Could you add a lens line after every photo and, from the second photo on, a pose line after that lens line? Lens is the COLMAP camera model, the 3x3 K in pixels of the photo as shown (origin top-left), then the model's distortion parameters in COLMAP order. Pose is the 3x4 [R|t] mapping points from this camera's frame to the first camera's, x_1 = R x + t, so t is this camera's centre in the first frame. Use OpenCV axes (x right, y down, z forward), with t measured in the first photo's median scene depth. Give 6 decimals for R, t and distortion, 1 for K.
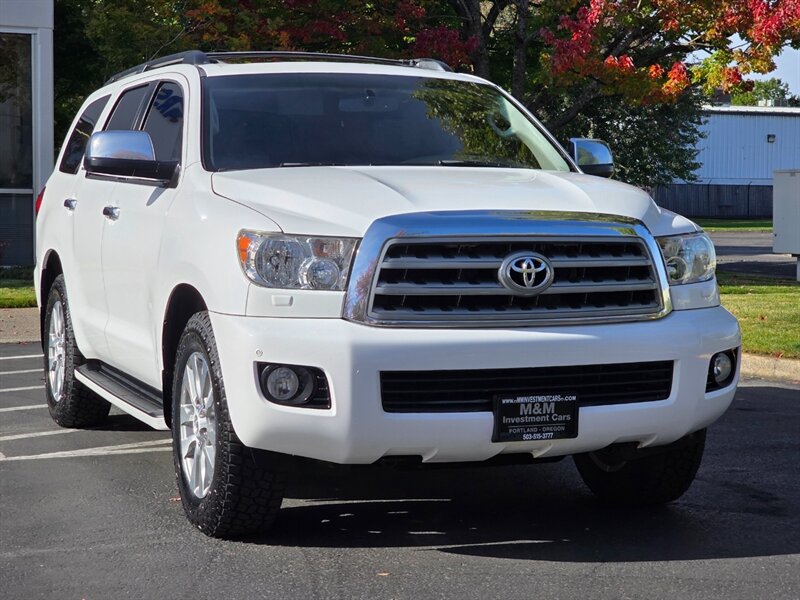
lens RADIAL K [[1778.2, 0, 400.0], [0, 1778.2, 263.4], [0, 0, 1]] dist [-0.668473, 9.240327]
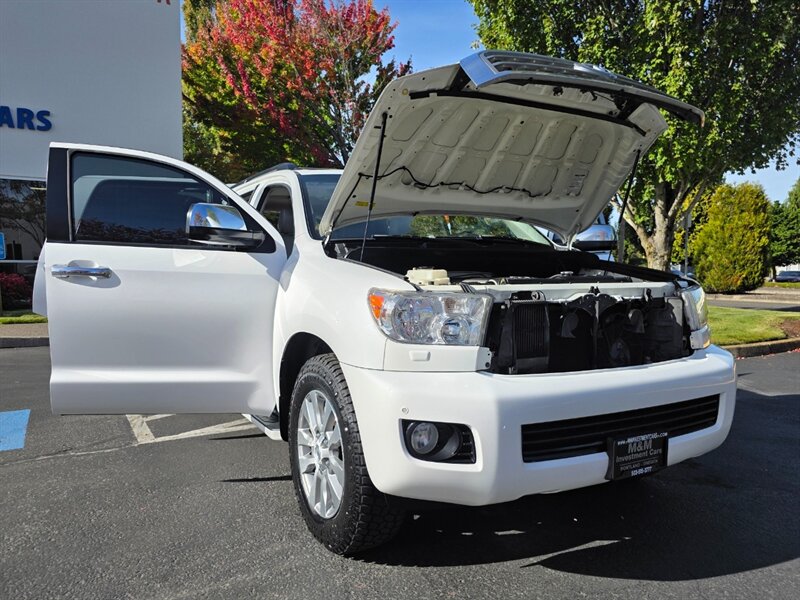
lens RADIAL K [[601.2, 0, 400.0], [0, 601.2, 300.0], [0, 0, 1]] dist [0.011334, 0.000227]
pose [[0.989047, -0.007776, 0.147396, -0.128318], [0.005267, 0.999835, 0.017404, -0.018152], [-0.147507, -0.016437, 0.988924, 0.639892]]
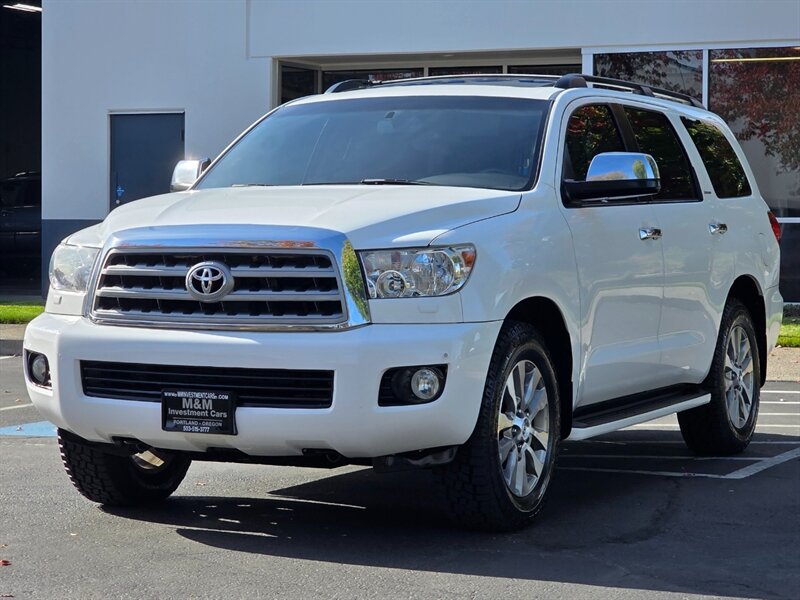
lens RADIAL K [[2132.4, 0, 400.0], [0, 2132.4, 300.0], [0, 0, 1]] dist [-0.320849, 0.254338]
pose [[0.691422, 0.022800, -0.722091, 1.110015], [-0.028896, 0.999575, 0.003893, 0.008753], [0.721873, 0.018174, 0.691787, 0.173954]]
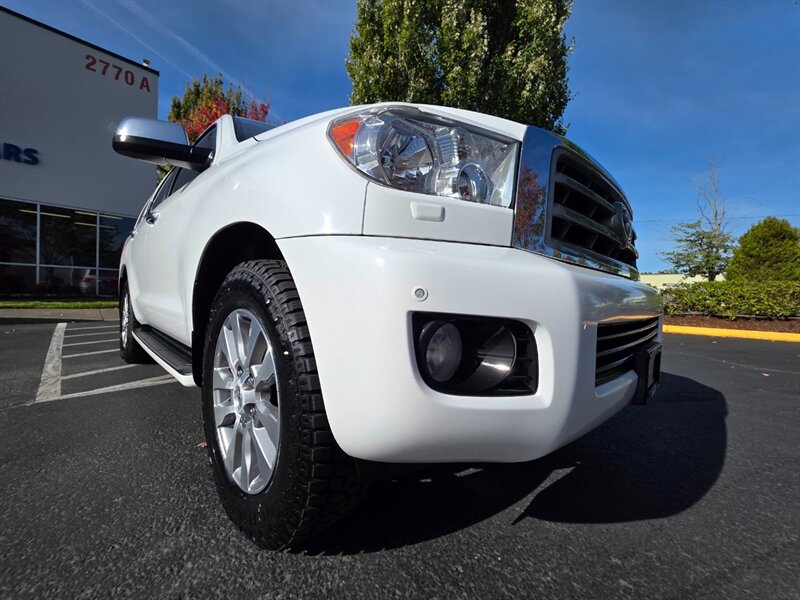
lens RADIAL K [[321.6, 0, 401.7], [0, 321.6, 300.5], [0, 0, 1]] dist [-0.004026, -0.000354]
pose [[0.906826, 0.014699, 0.421248, -0.118274], [-0.006637, 0.999766, -0.020599, 0.052425], [-0.421453, 0.015884, 0.906711, 0.890623]]
